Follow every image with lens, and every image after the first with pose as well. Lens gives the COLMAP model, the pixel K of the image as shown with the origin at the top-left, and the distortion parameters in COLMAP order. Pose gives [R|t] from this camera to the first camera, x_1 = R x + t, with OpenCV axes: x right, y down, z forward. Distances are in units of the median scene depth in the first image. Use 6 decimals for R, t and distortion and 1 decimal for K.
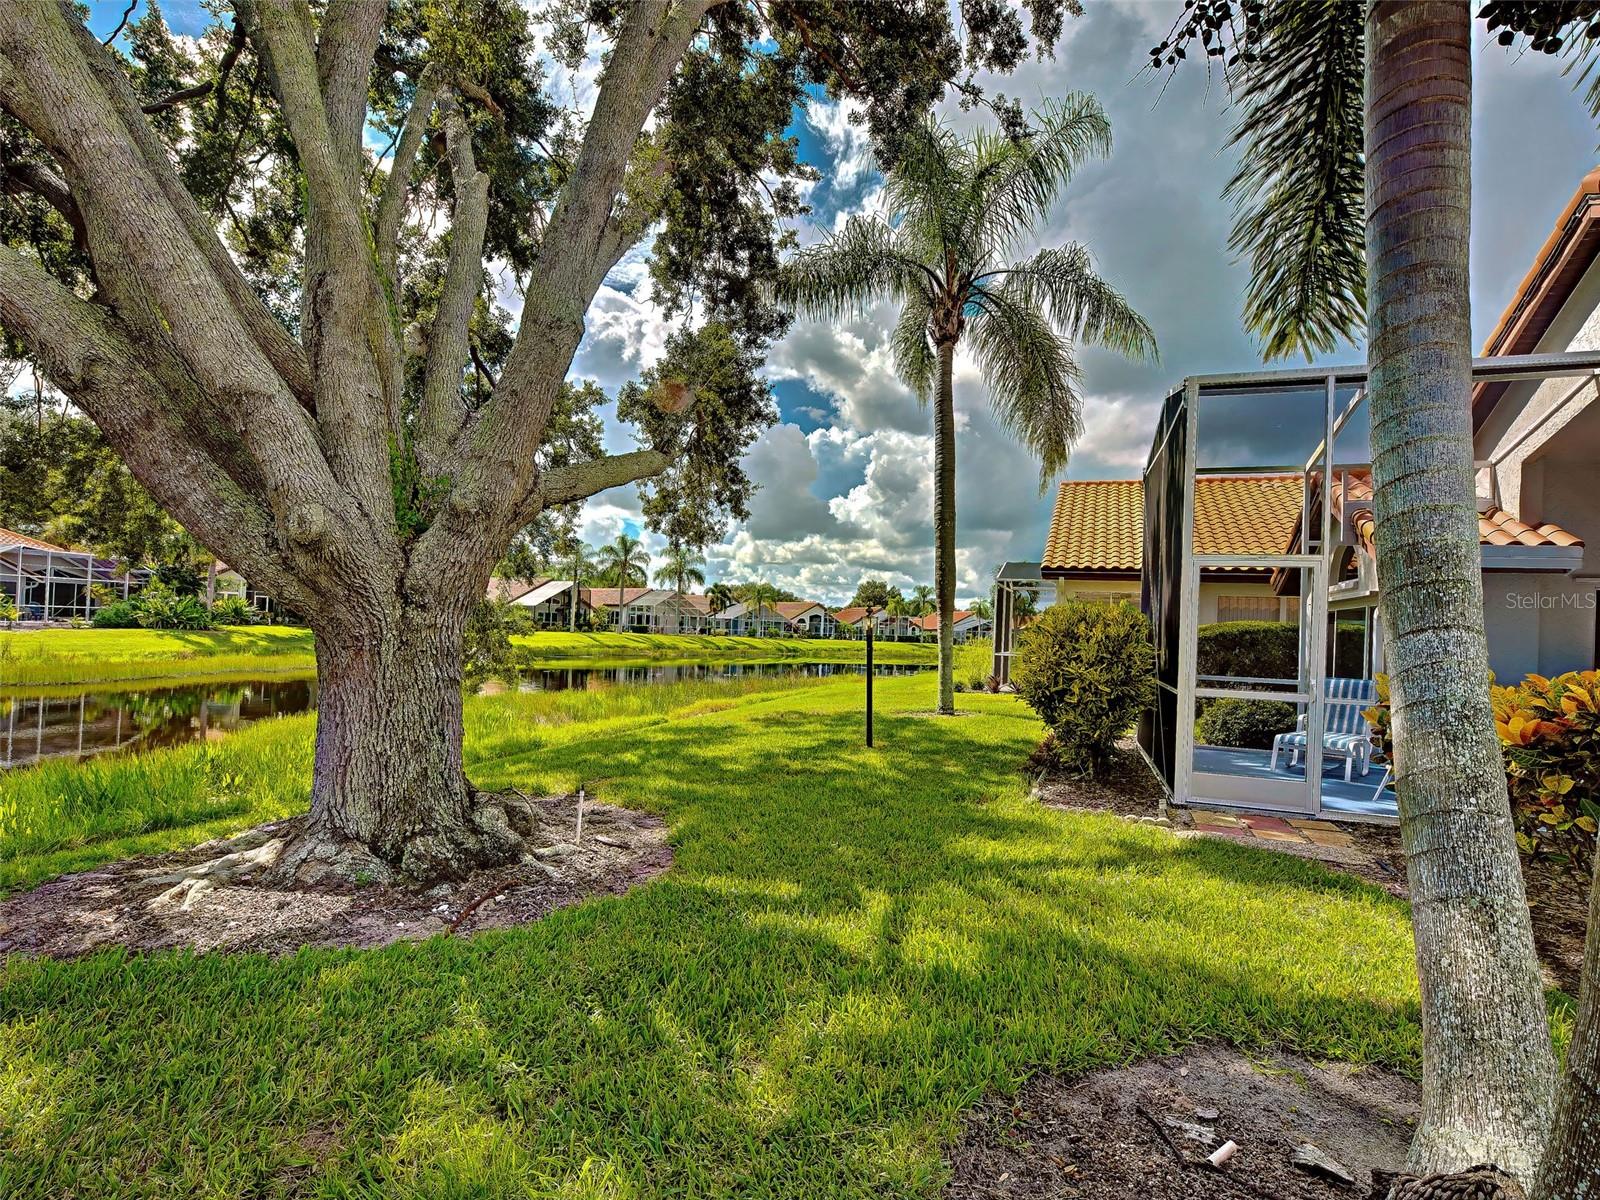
lens RADIAL K [[806.9, 0, 800.9], [0, 806.9, 573.9], [0, 0, 1]] dist [0.000511, 0.000278]
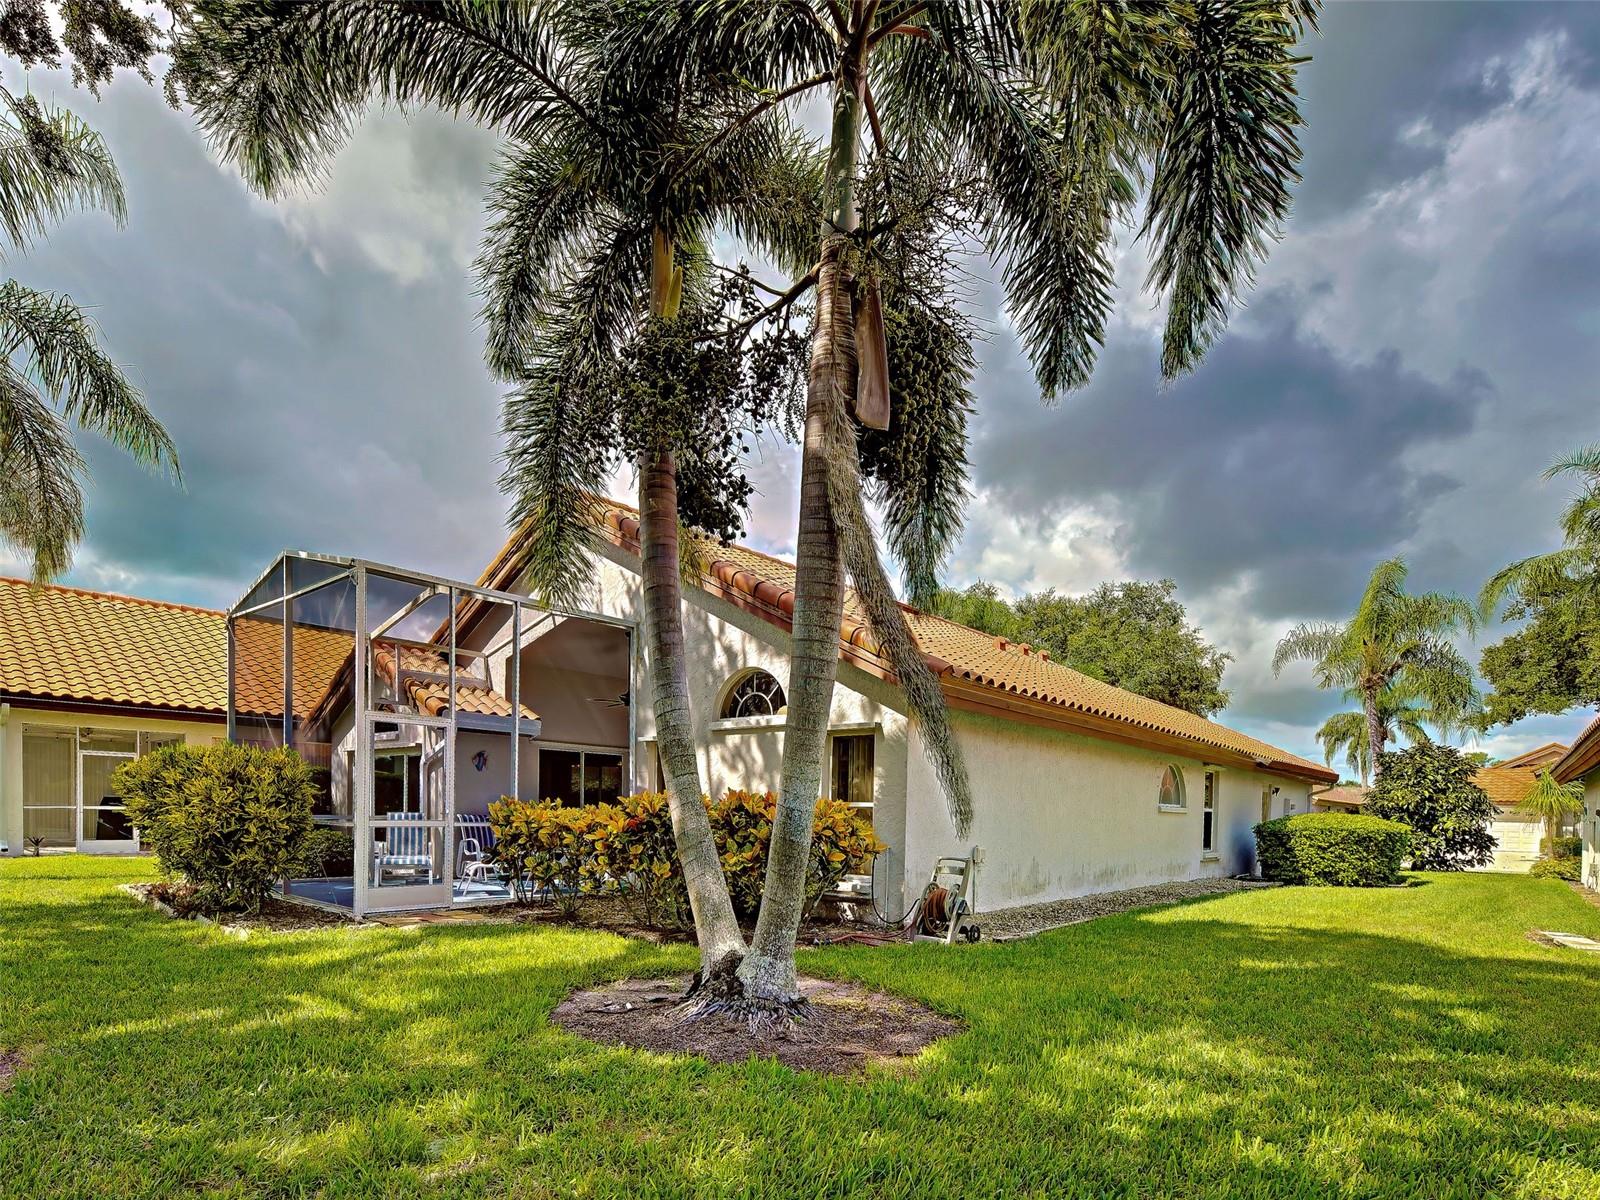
lens RADIAL K [[806.9, 0, 800.9], [0, 806.9, 573.9], [0, 0, 1]] dist [0.000511, 0.000278]
pose [[0.359014, 0.229946, 0.904562, -0.305469], [-0.070846, 0.973093, -0.219249, -0.002625], [-0.930639, 0.014629, 0.365645, -0.056756]]
